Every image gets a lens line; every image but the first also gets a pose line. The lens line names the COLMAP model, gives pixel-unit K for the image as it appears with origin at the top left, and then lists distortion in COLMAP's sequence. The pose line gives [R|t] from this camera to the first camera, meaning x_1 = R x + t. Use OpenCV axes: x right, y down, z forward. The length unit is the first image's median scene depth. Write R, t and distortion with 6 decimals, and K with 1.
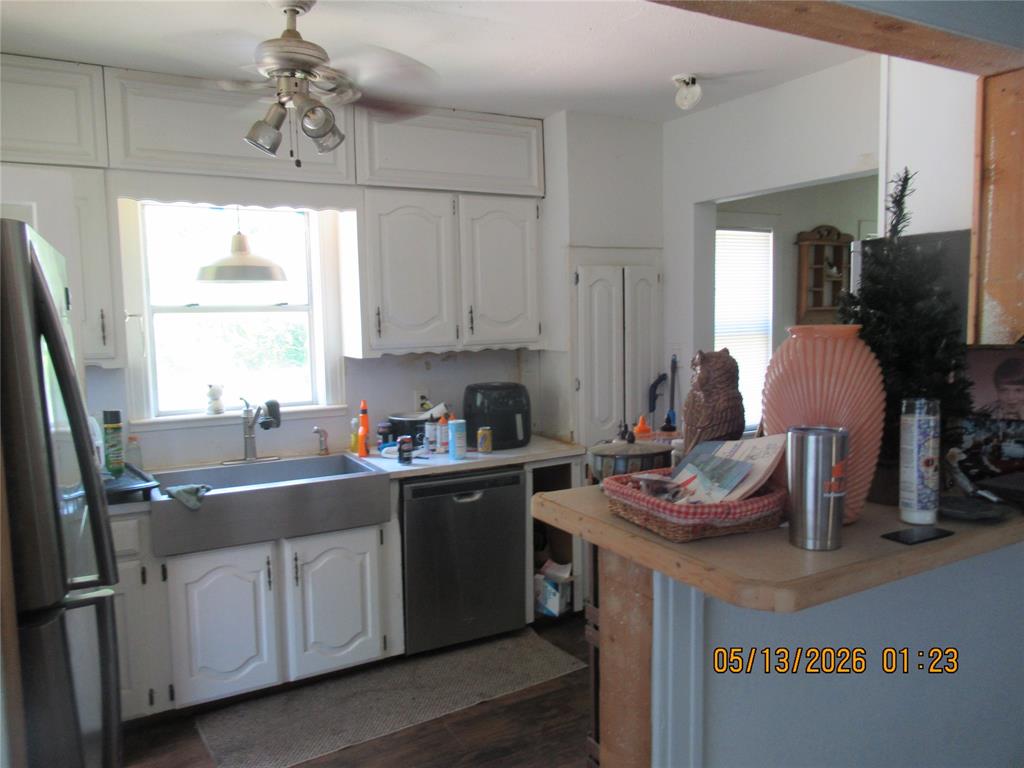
lens RADIAL K [[765.6, 0, 497.2], [0, 765.6, 383.4], [0, 0, 1]] dist [0.004417, -0.003379]
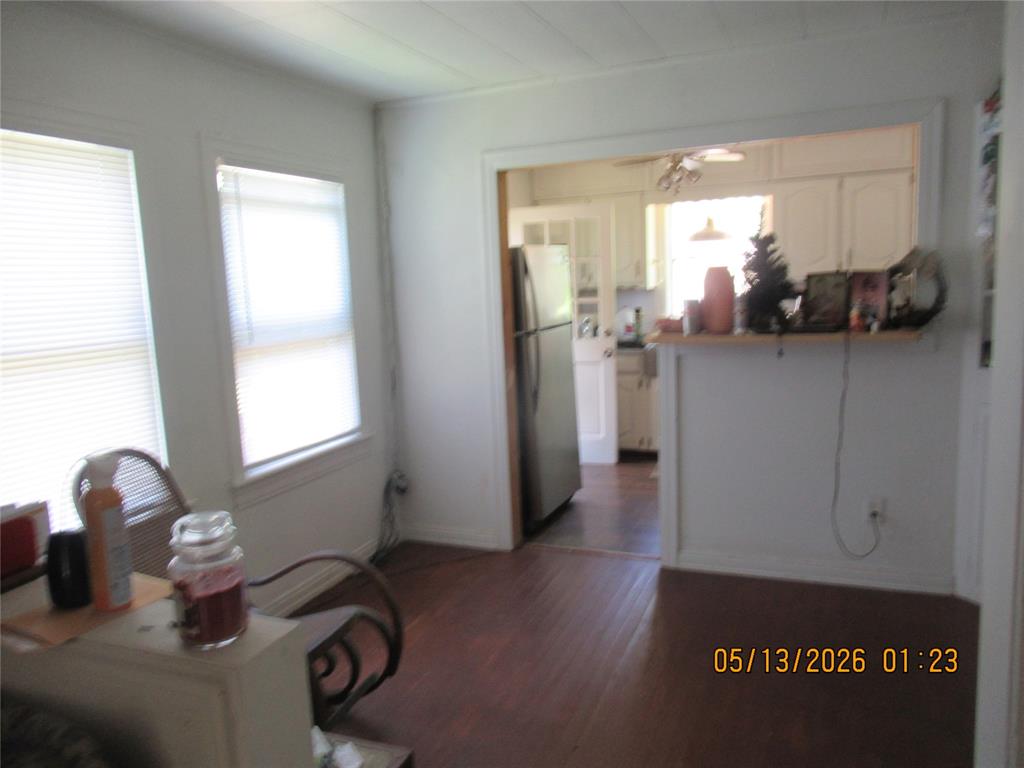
lens RADIAL K [[765.6, 0, 497.2], [0, 765.6, 383.4], [0, 0, 1]] dist [0.004417, -0.003379]
pose [[0.601511, 0.102499, -0.792262, 0.871301], [-0.041416, 0.994402, 0.097206, 0.050775], [0.797790, -0.025659, 0.602389, -0.544206]]
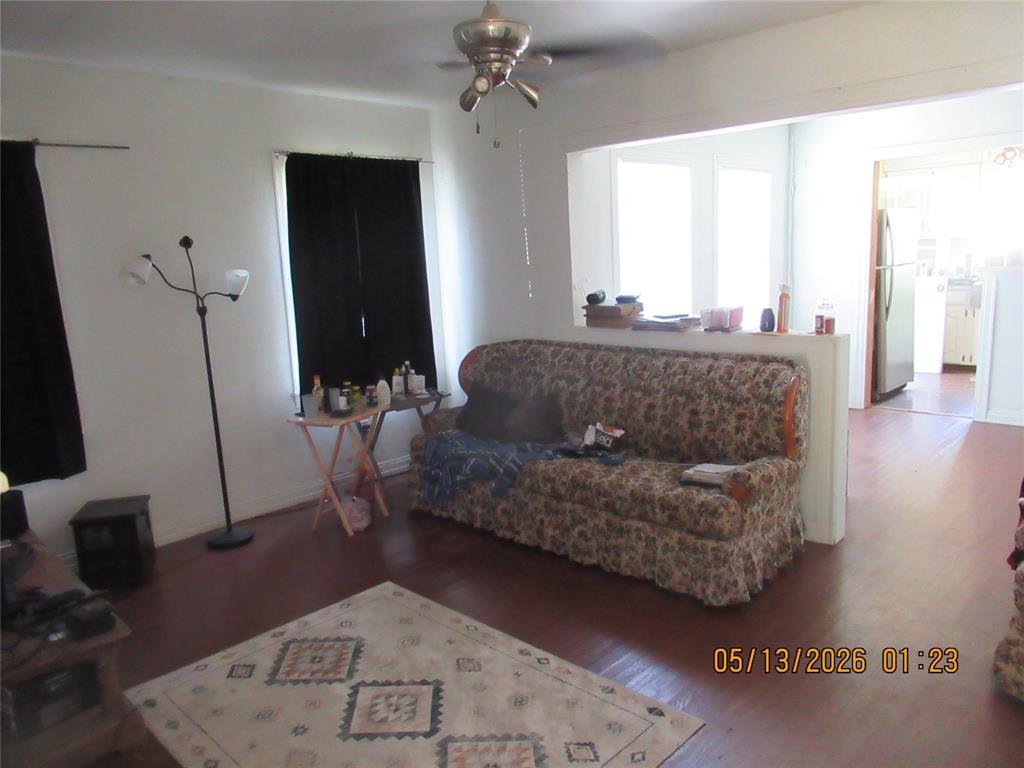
lens RADIAL K [[765.6, 0, 497.2], [0, 765.6, 383.4], [0, 0, 1]] dist [0.004417, -0.003379]
pose [[0.280396, 0.175578, -0.943690, 1.499477], [-0.050100, 0.984466, 0.168278, 0.101215], [0.958576, 0.000095, 0.284837, -1.237809]]
